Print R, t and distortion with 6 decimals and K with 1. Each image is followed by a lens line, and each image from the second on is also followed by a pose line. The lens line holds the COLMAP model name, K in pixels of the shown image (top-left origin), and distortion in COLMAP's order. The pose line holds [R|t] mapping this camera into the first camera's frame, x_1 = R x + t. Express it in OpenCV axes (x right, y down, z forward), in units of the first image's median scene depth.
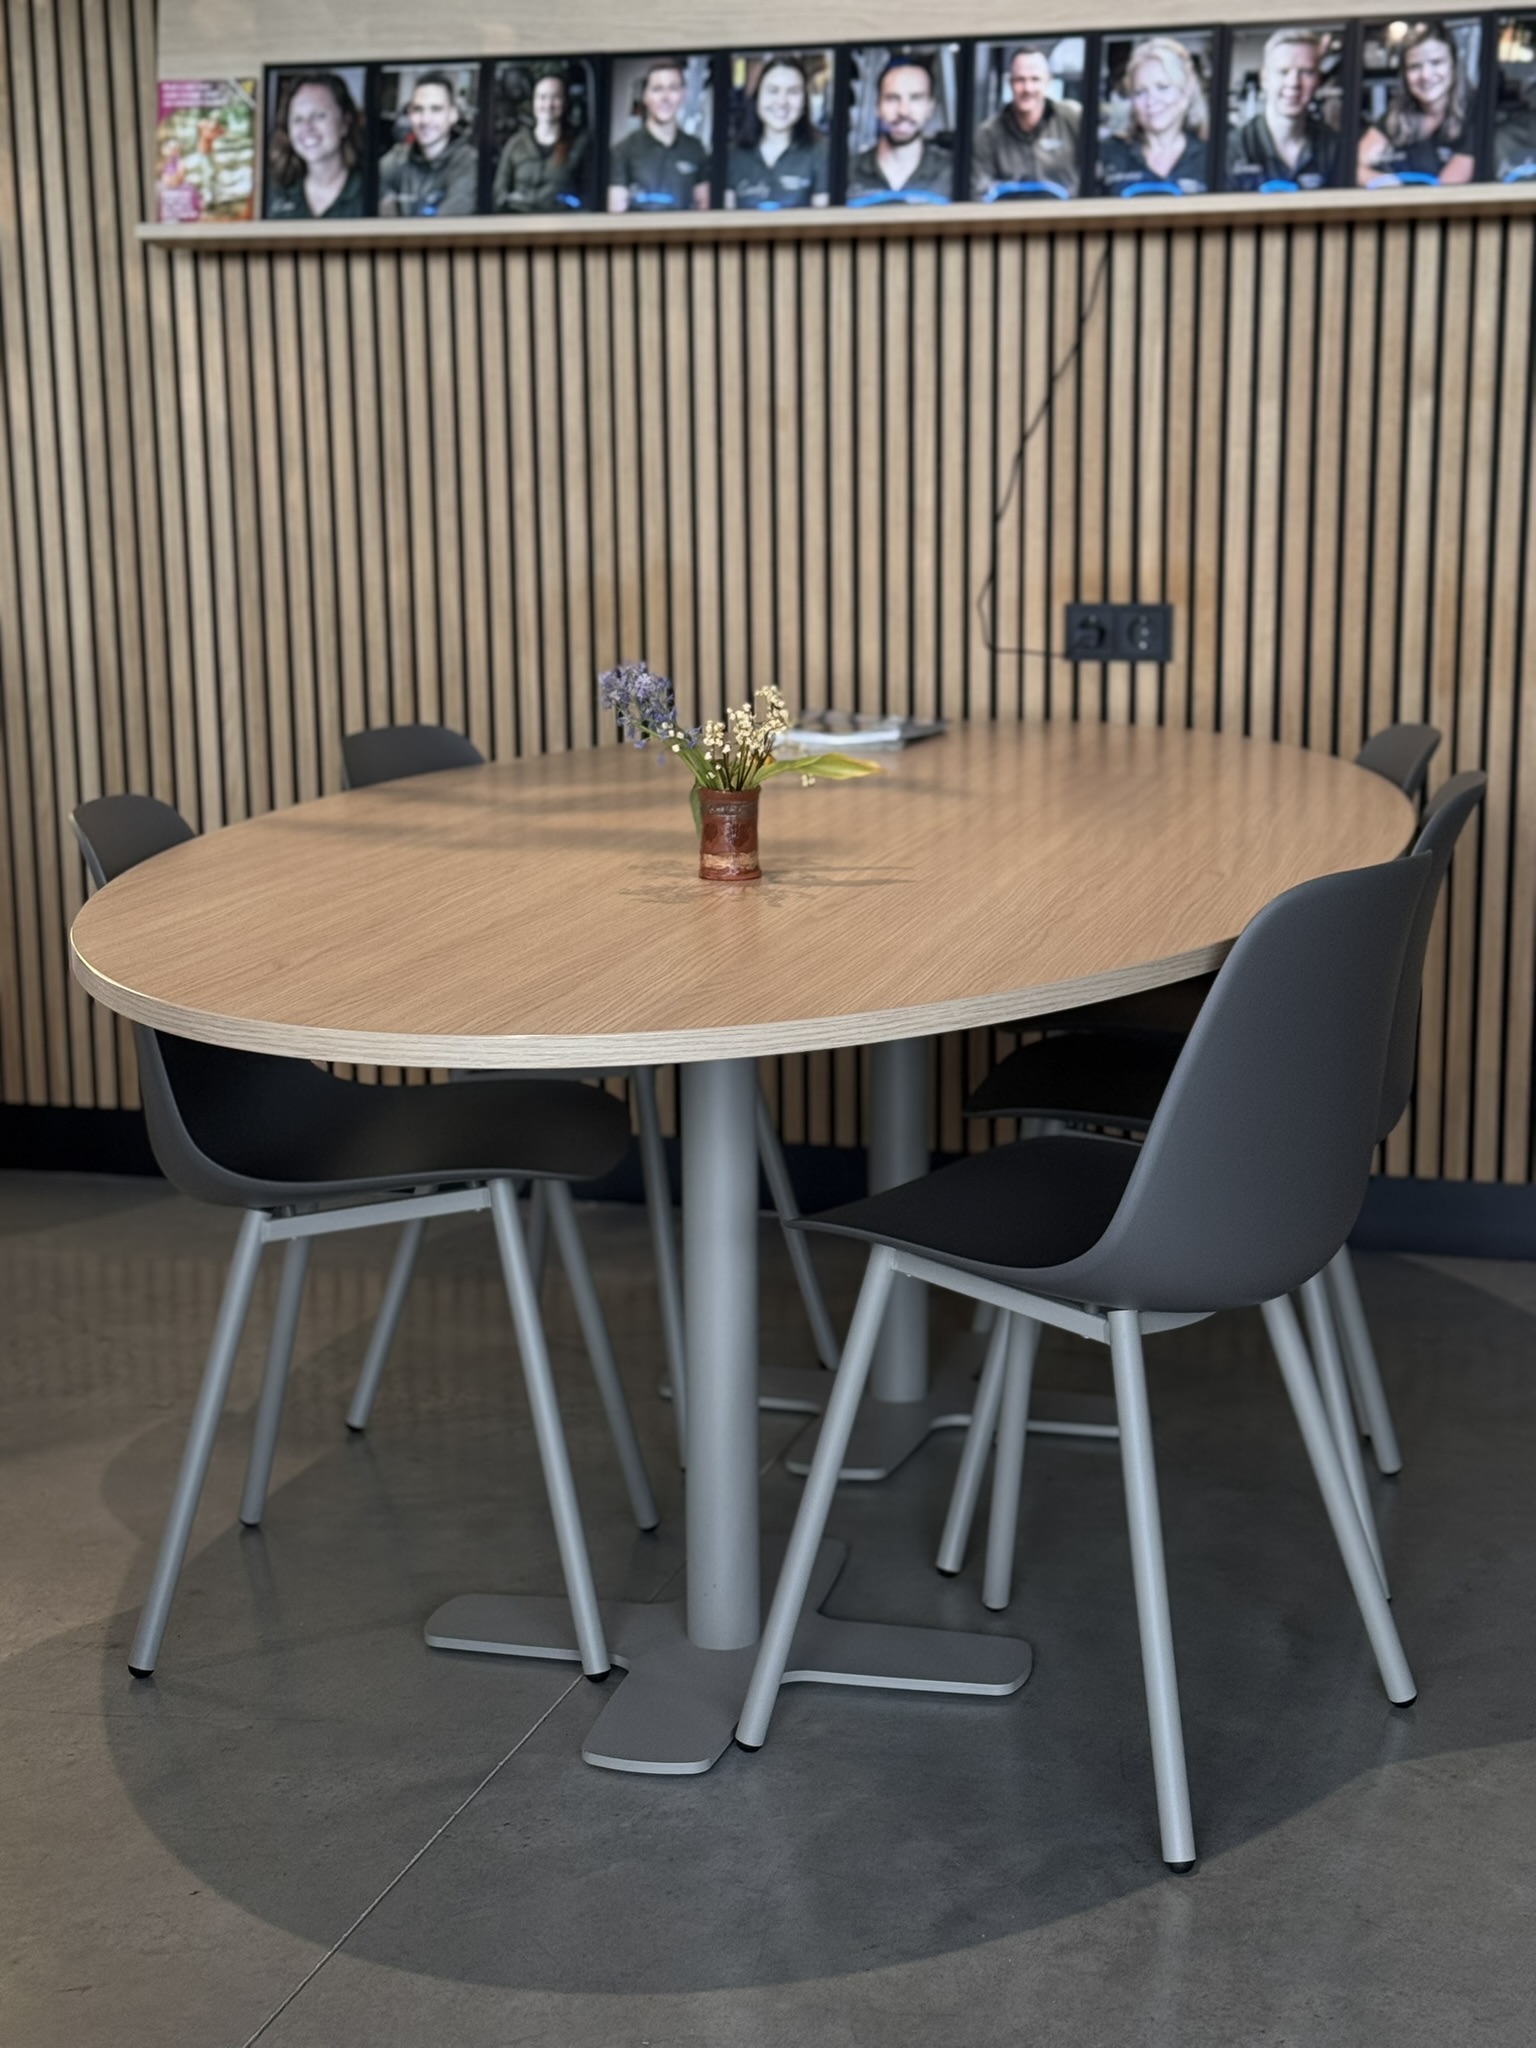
lens RADIAL K [[3188.8, 0, 771.3], [0, 3188.8, 1070.6], [0, 0, 1]] dist [0.131896, -0.085974]
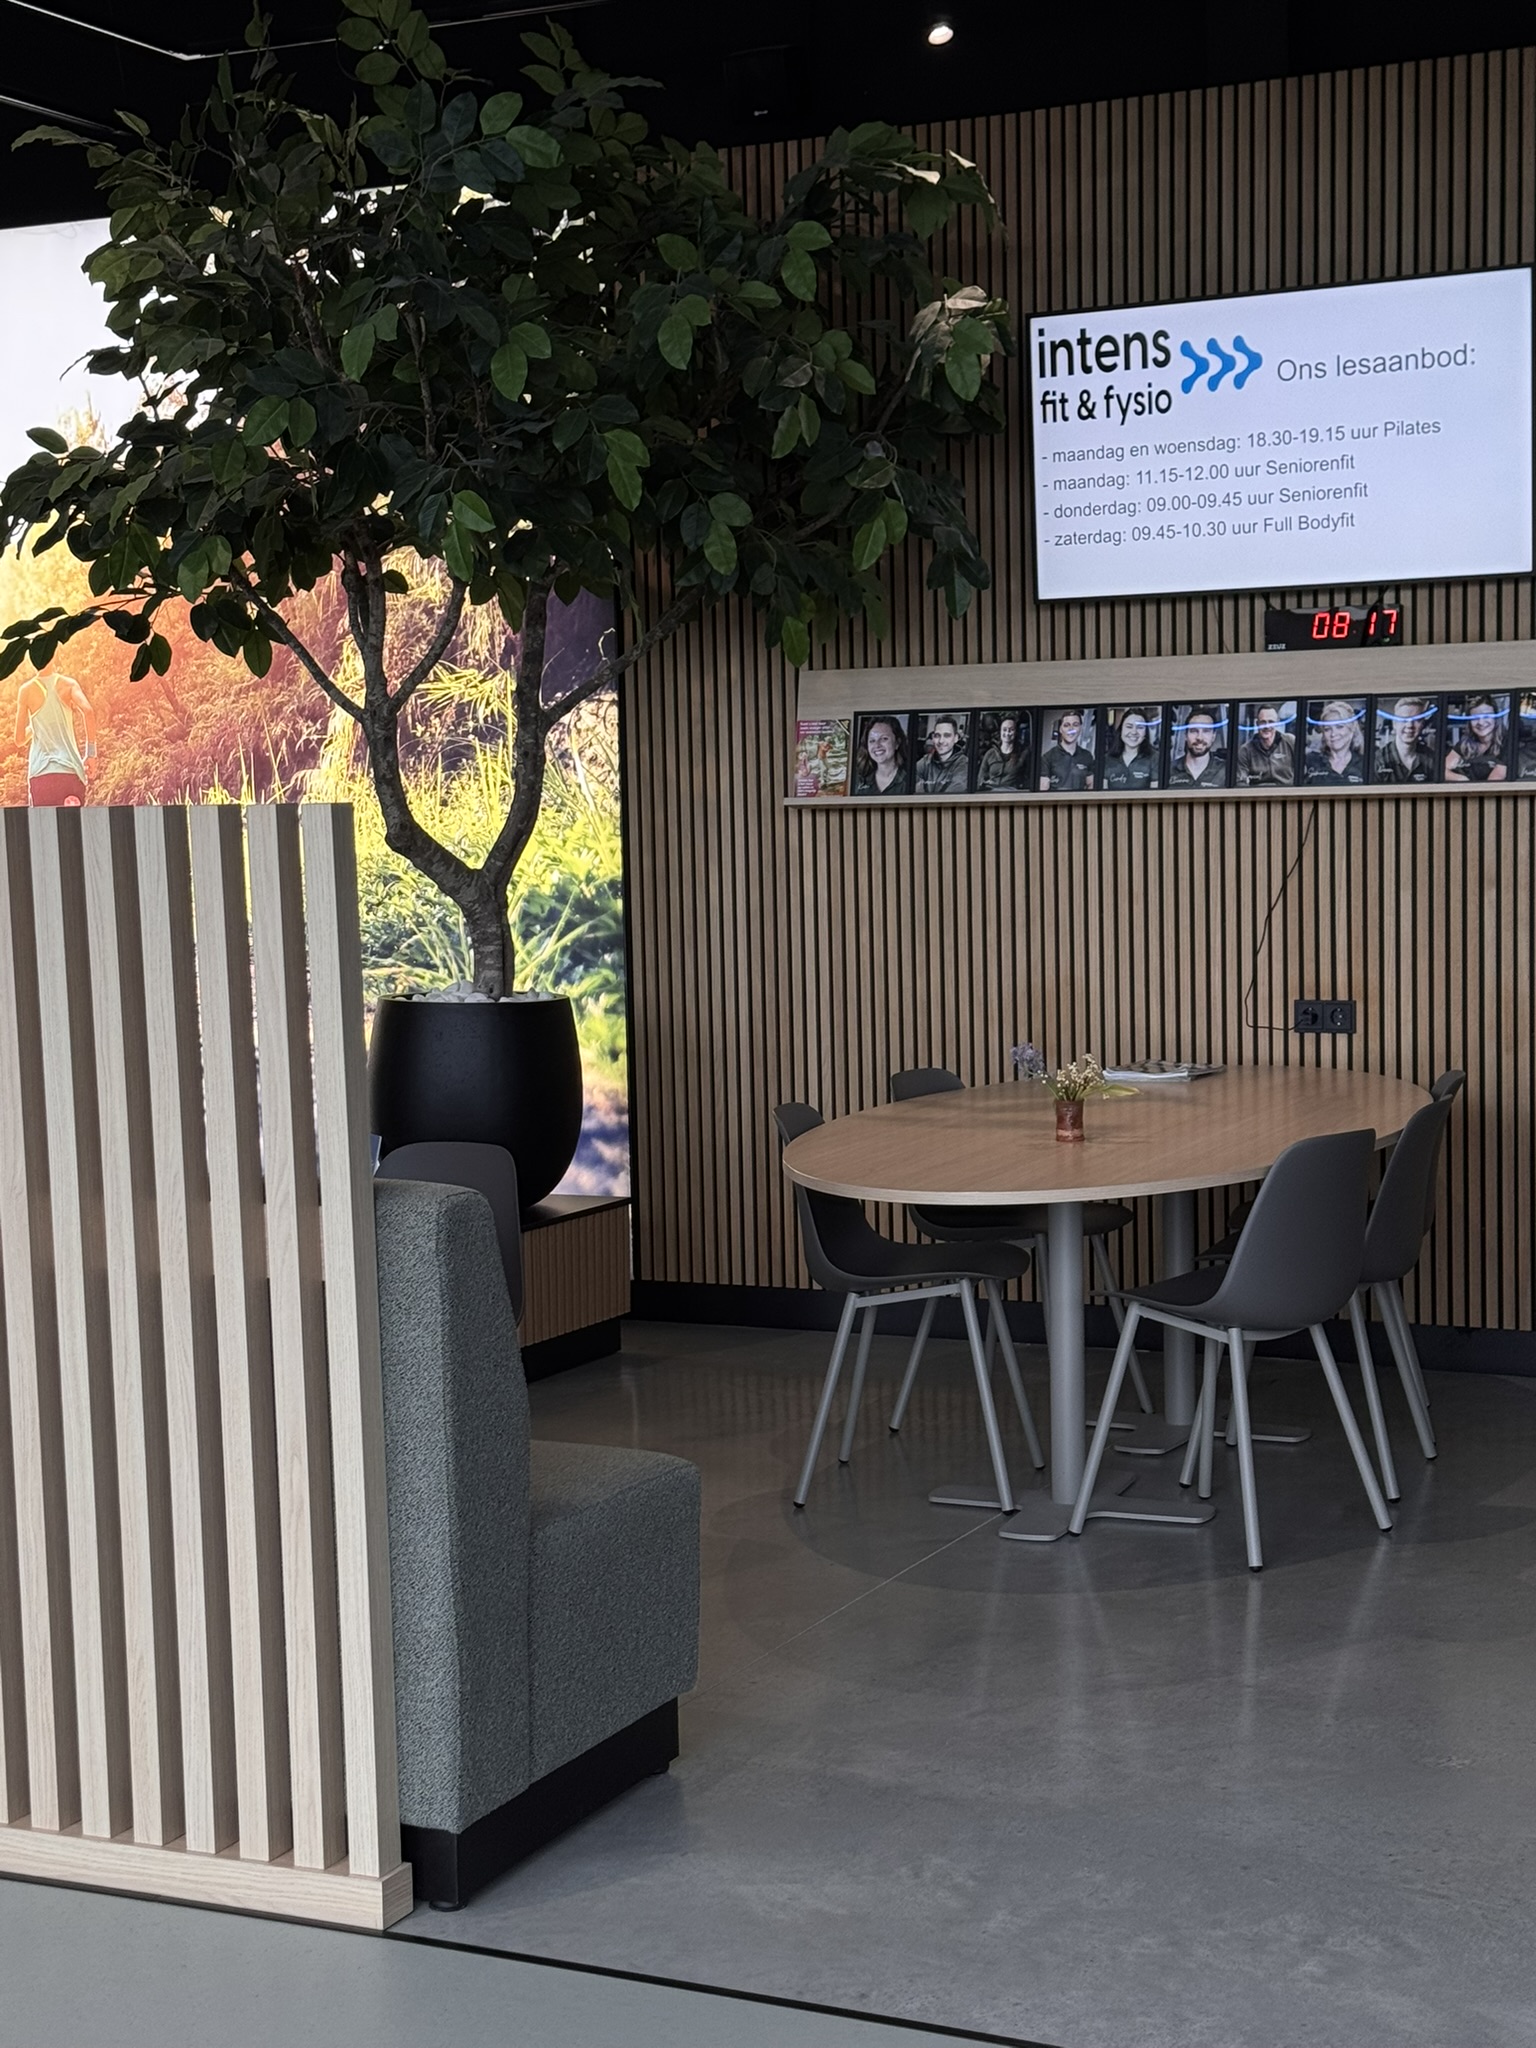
lens RADIAL K [[3106.7, 0, 768.0], [0, 3106.7, 1024.0], [0, 0, 1]] dist [0.153107, -0.027500]
pose [[0.986606, -0.000472, -0.163123, 0.089042], [-0.018537, 0.993193, -0.114992, 0.074464], [0.162067, 0.116476, 0.979881, -0.772247]]
